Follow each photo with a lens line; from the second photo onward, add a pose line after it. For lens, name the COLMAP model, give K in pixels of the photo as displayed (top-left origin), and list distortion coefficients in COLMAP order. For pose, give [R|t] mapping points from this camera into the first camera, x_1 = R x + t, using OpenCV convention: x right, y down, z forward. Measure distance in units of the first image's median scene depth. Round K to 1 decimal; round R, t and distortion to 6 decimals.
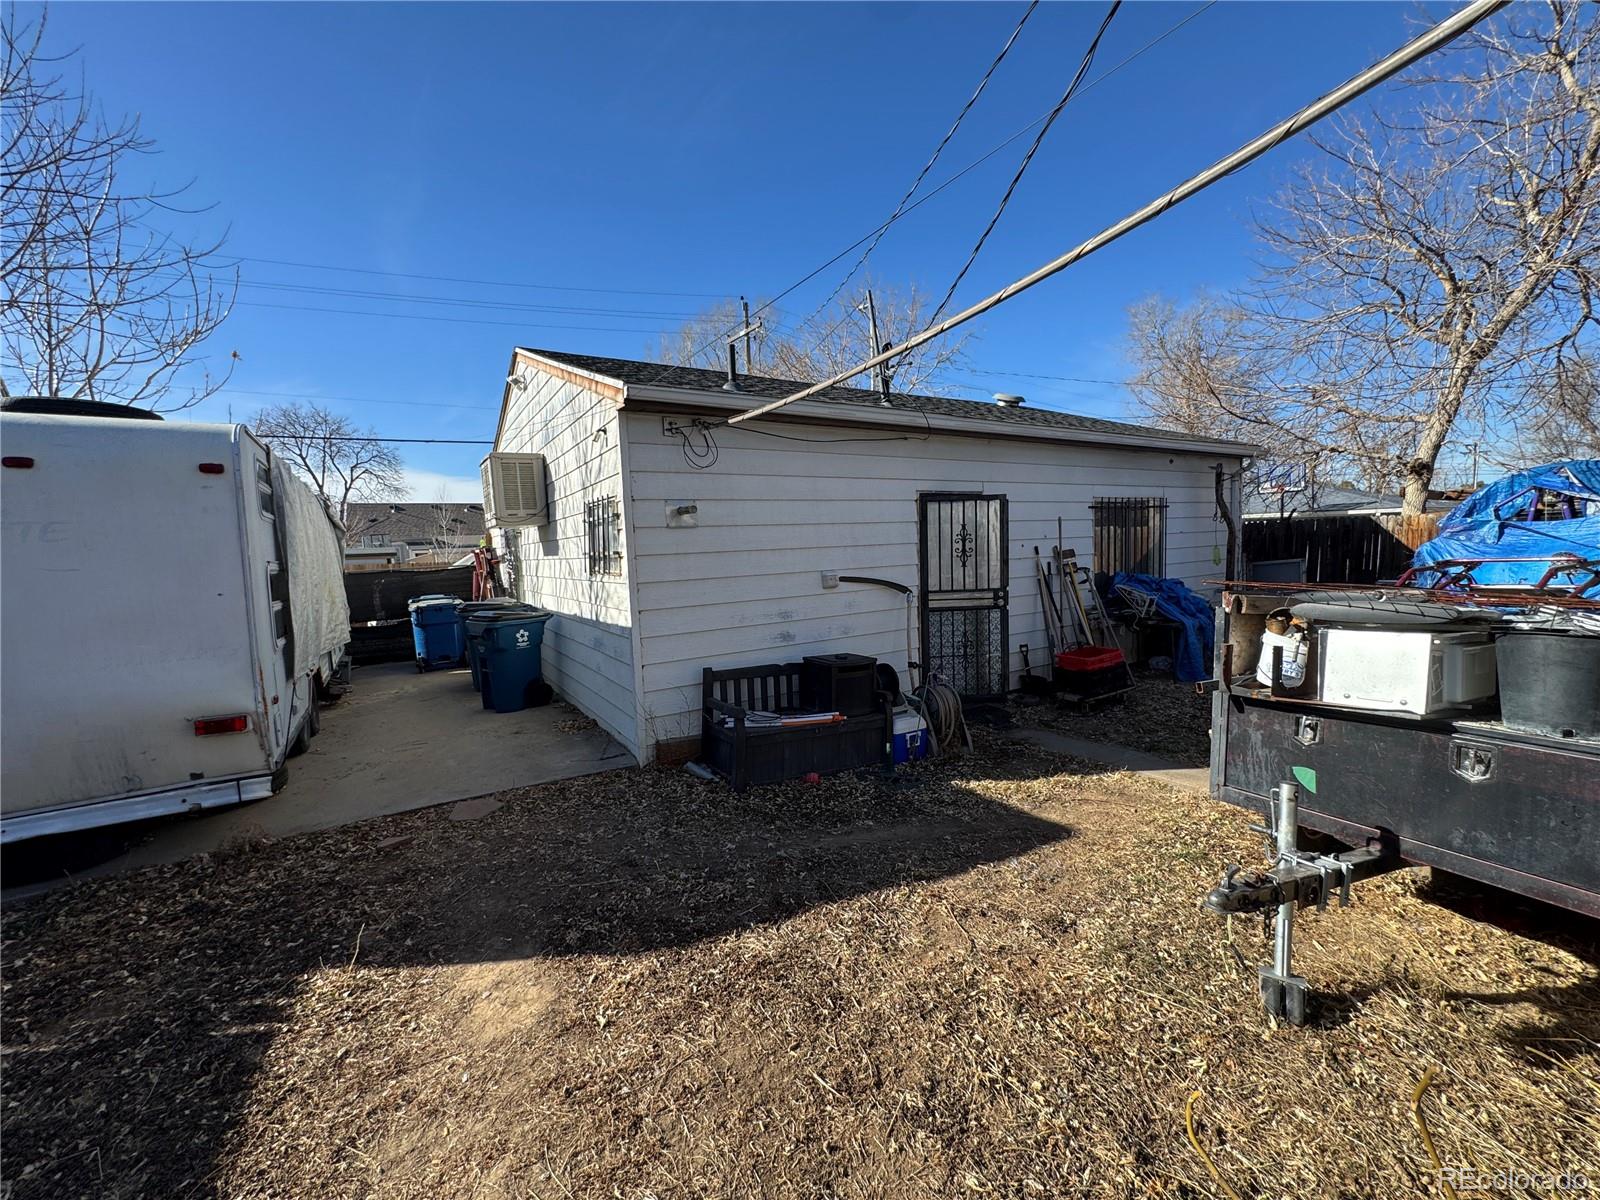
lens RADIAL K [[645.4, 0, 796.2], [0, 645.4, 594.4], [0, 0, 1]] dist [-0.003357, 0.000363]
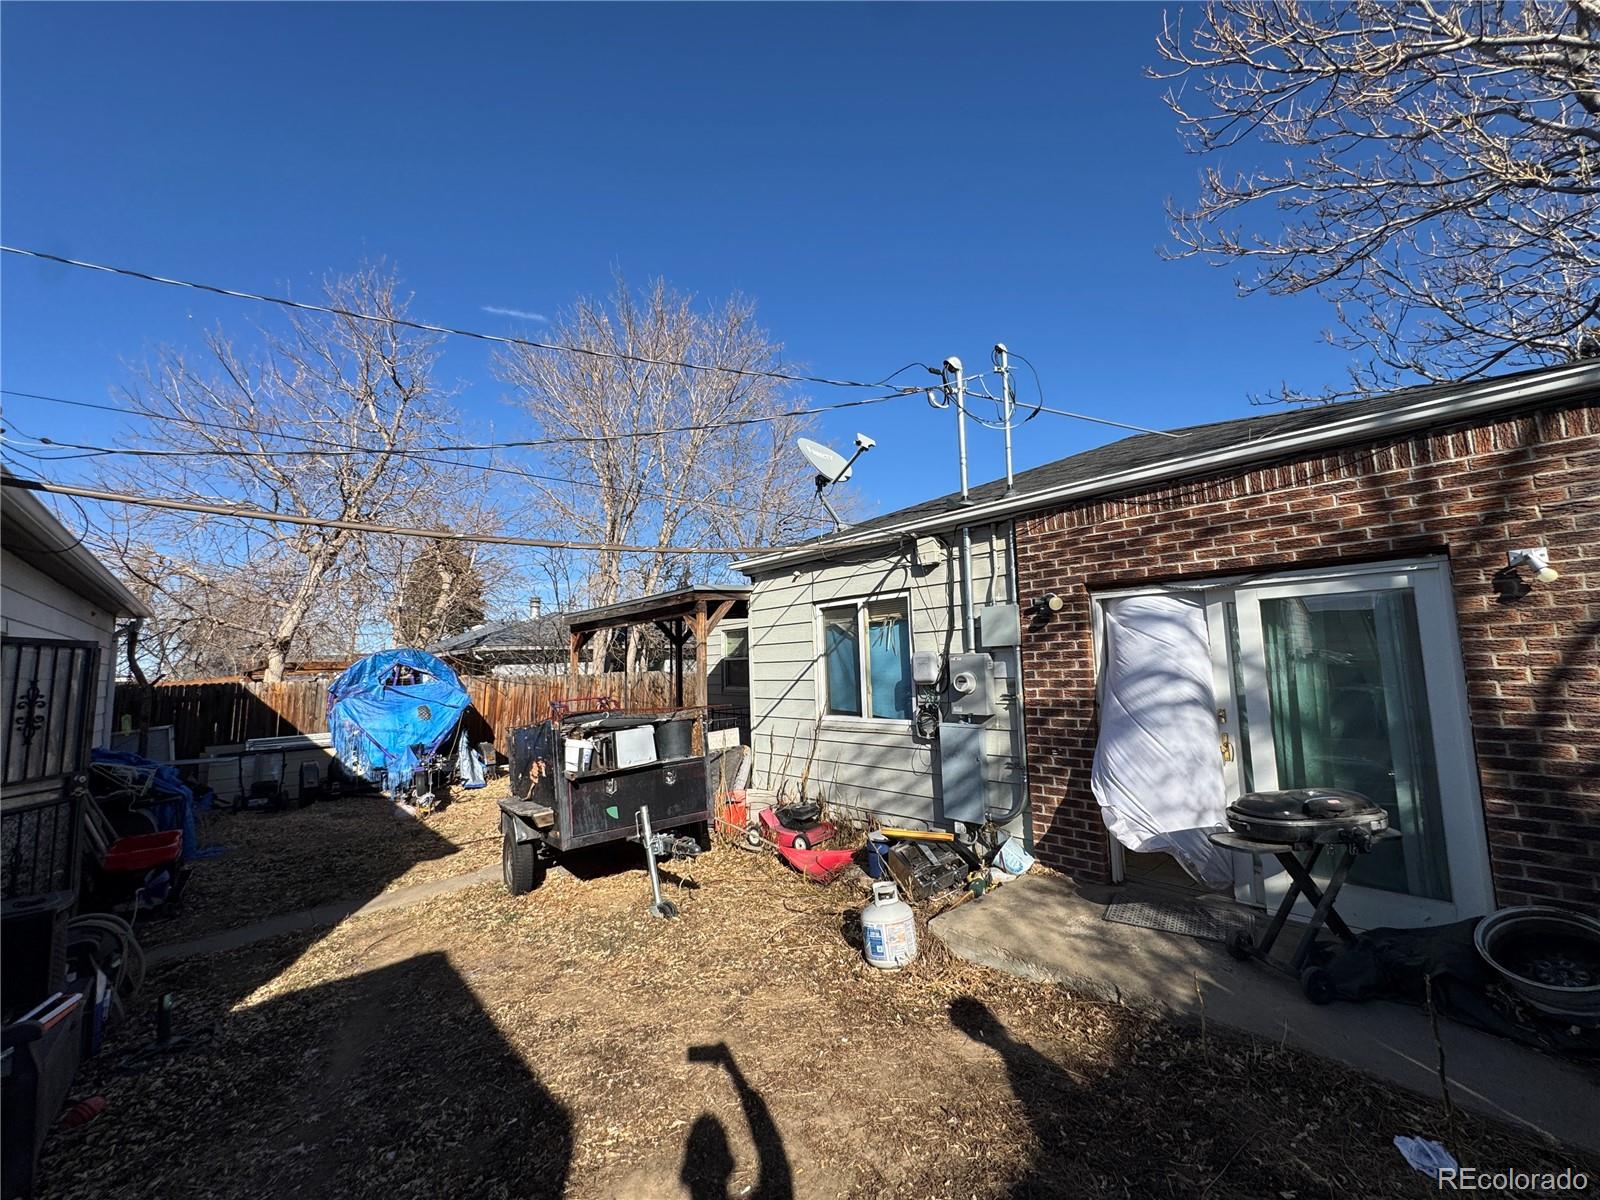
lens RADIAL K [[645.4, 0, 796.2], [0, 645.4, 594.4], [0, 0, 1]] dist [-0.003357, 0.000363]
pose [[-0.164434, 0.150108, 0.974900, -1.104253], [0.119597, 0.984095, -0.131352, -0.027573], [-0.979111, 0.094996, -0.179771, 0.676390]]
